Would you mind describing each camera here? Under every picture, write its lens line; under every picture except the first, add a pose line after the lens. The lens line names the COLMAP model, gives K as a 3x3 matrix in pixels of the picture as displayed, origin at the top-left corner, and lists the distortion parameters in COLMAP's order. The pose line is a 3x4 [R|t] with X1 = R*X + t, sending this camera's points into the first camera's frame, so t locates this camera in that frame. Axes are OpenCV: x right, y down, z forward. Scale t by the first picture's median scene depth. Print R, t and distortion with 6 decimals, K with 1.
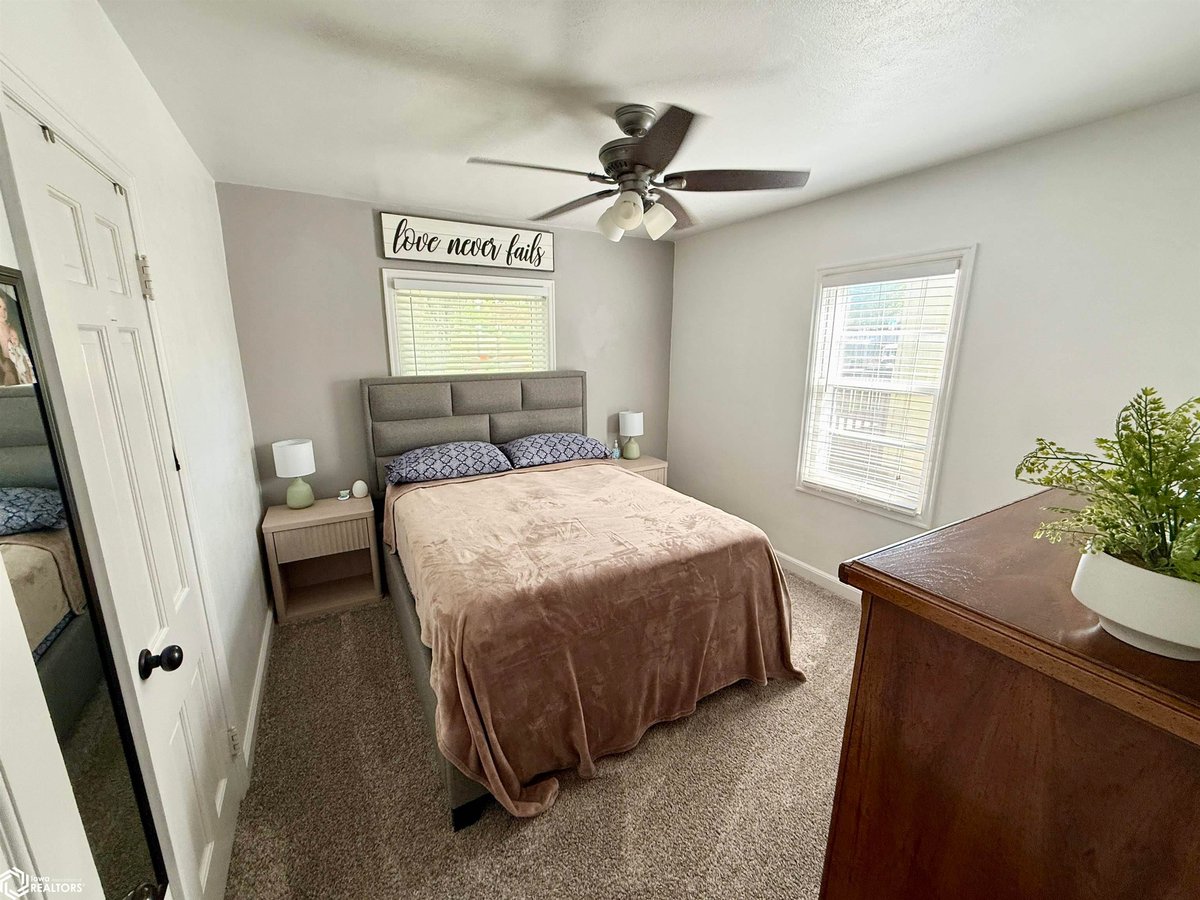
lens RADIAL K [[482.1, 0, 598.2], [0, 482.1, 447.9], [0, 0, 1]] dist [0.001622, 0.000019]
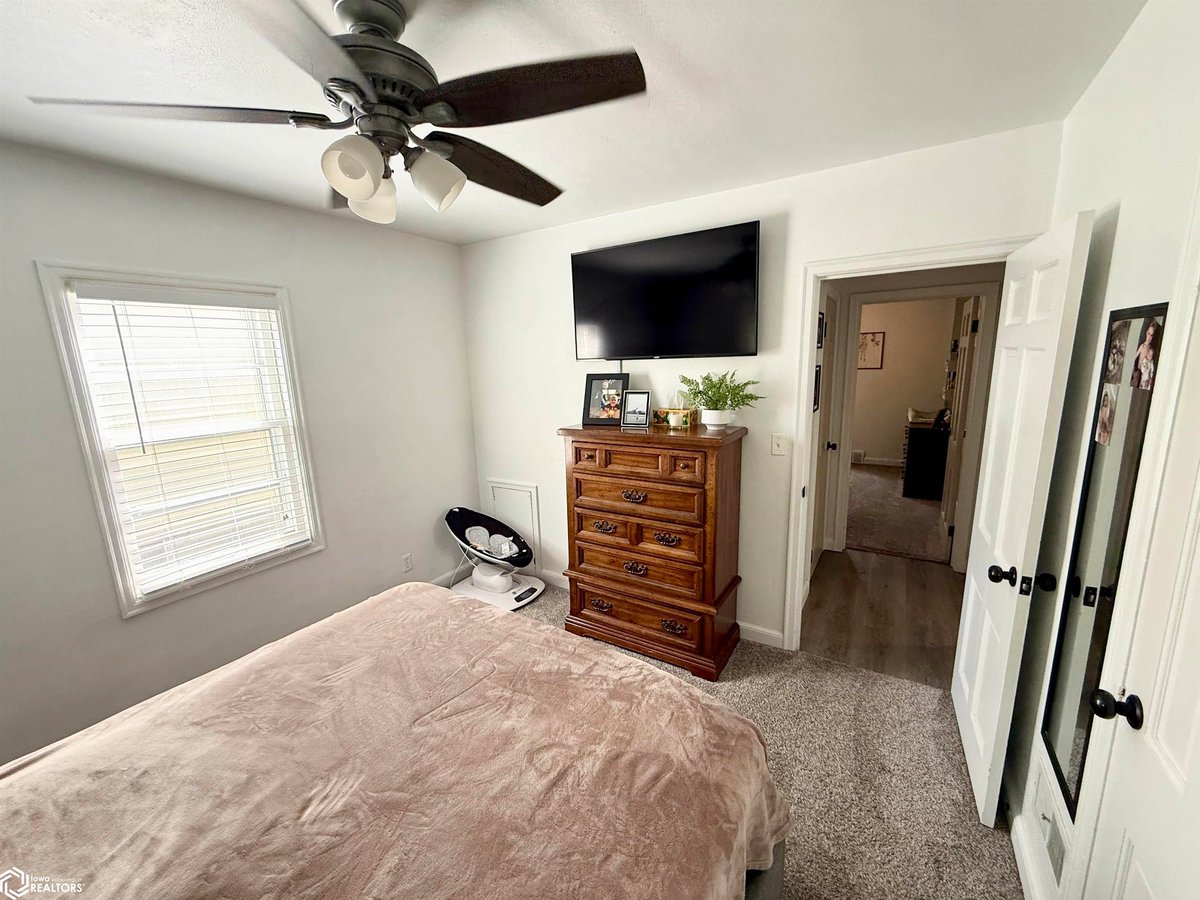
lens RADIAL K [[482.1, 0, 598.5], [0, 482.1, 451.1], [0, 0, 1]] dist [0.001622, 0.000019]
pose [[-0.475874, -0.146857, 0.867166, -0.427238], [0.229459, 0.931085, 0.283602, -0.167943], [-0.849054, 0.333938, -0.409382, 0.742744]]
